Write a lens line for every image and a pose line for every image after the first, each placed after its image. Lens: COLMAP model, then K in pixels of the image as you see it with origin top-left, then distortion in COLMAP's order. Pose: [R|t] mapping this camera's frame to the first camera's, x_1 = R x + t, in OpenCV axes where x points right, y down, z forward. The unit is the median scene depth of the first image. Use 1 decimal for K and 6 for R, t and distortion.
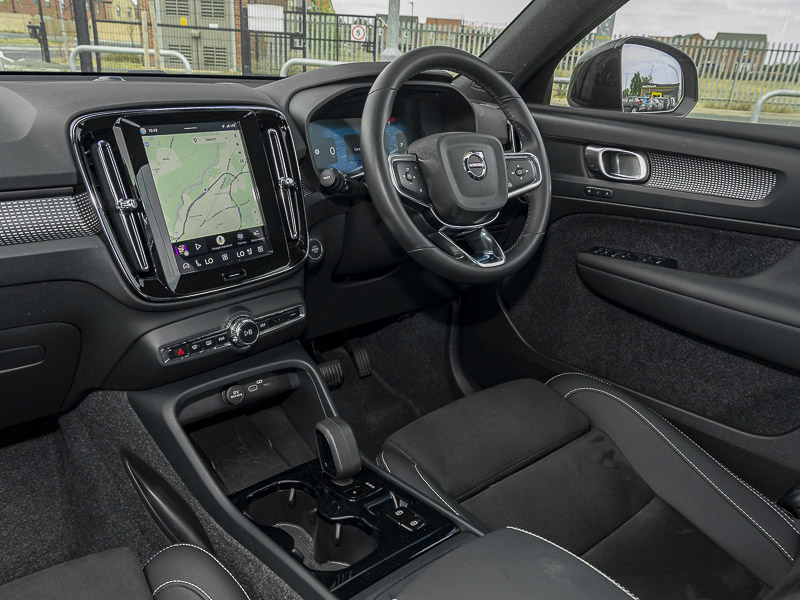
lens RADIAL K [[638.2, 0, 405.8], [0, 638.2, 295.6], [0, 0, 1]] dist [0.006862, 0.004357]
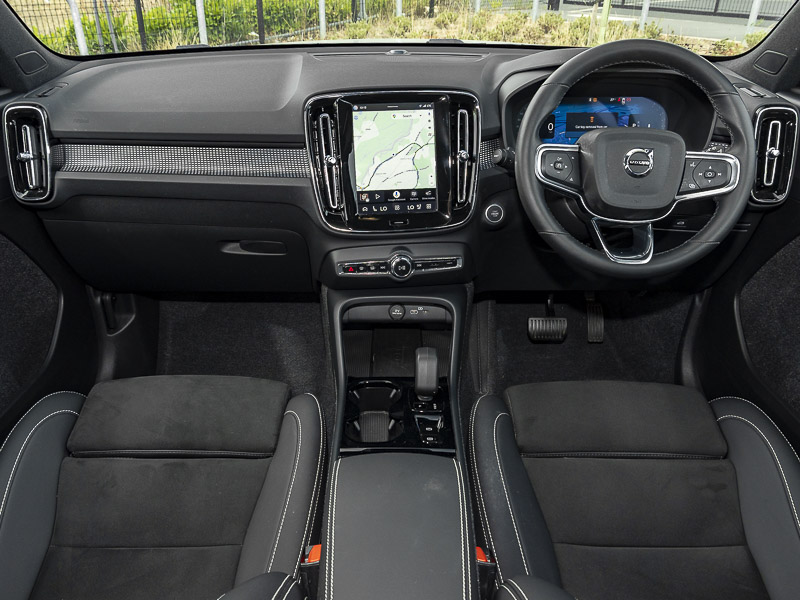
lens RADIAL K [[674.0, 0, 386.5], [0, 674.0, 298.0], [0, 0, 1]] dist [0.004601, -0.006229]
pose [[0.758422, 0.266504, -0.594788, 0.564532], [-0.201415, 0.963747, 0.174995, -0.117351], [0.619862, -0.012920, 0.784605, -0.101715]]
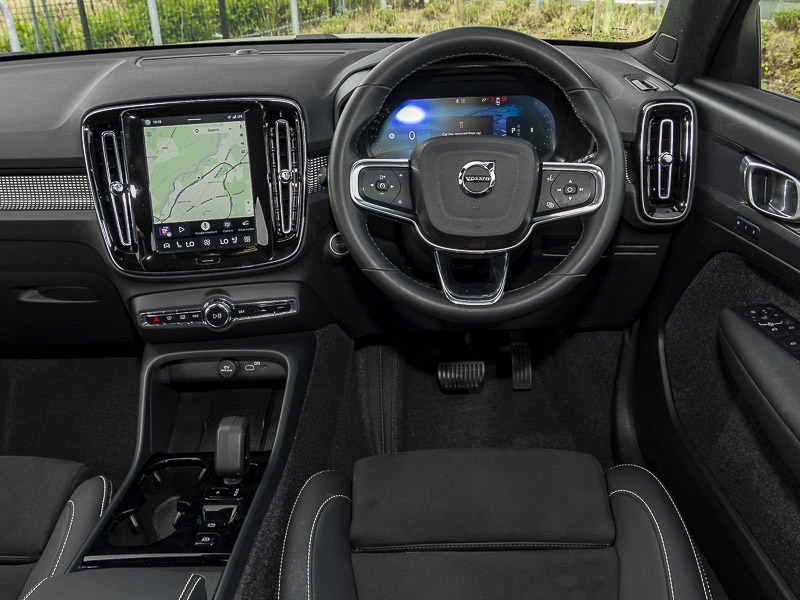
lens RADIAL K [[761.1, 0, 398.5], [0, 761.1, 297.9], [0, 0, 1]] dist [0.000066, 0.000000]
pose [[0.756833, 0.220863, -0.615161, 0.747151], [-0.166400, 0.975274, 0.145433, -0.204156], [0.632071, -0.007705, 0.774872, 0.213607]]
